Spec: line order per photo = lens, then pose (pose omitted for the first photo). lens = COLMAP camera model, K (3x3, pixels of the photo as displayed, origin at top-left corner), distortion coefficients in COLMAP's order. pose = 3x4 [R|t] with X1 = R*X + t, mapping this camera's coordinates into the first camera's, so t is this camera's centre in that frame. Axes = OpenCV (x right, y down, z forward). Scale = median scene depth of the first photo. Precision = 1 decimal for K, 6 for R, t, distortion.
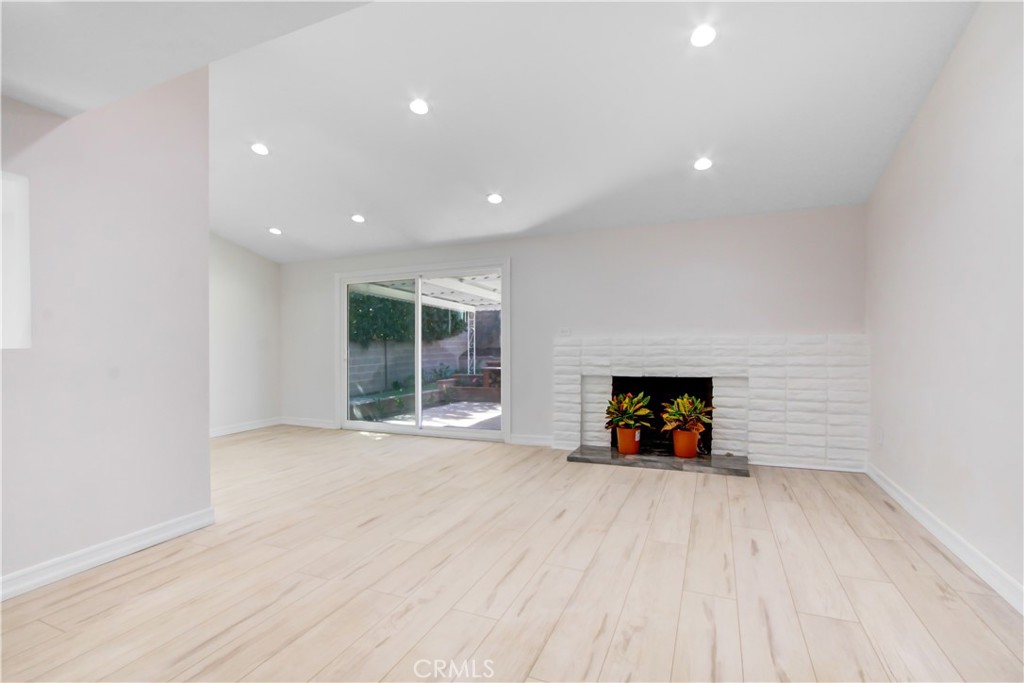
lens RADIAL K [[478.4, 0, 516.8], [0, 478.4, 342.3], [0, 0, 1]] dist [-0.015574, 0.001827]
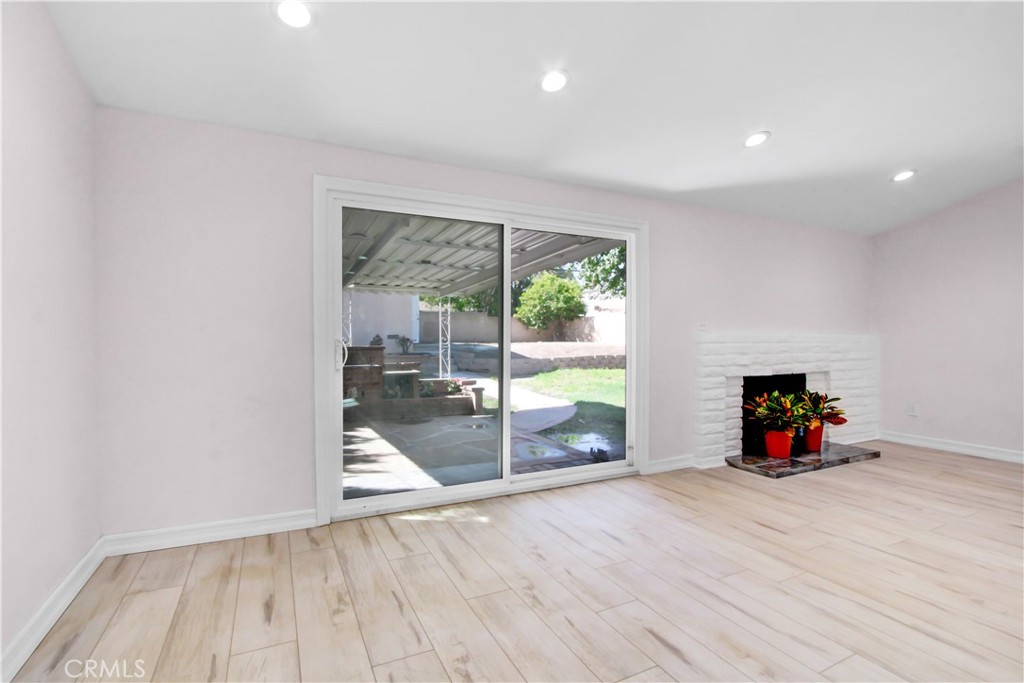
lens RADIAL K [[478.4, 0, 513.2], [0, 478.4, 345.8], [0, 0, 1]] dist [-0.015574, 0.001827]
pose [[0.648980, 0.000745, 0.760805, -0.790568], [-0.011742, 0.999890, 0.009037, 0.009909], [-0.760715, -0.014798, 0.648917, 0.761450]]
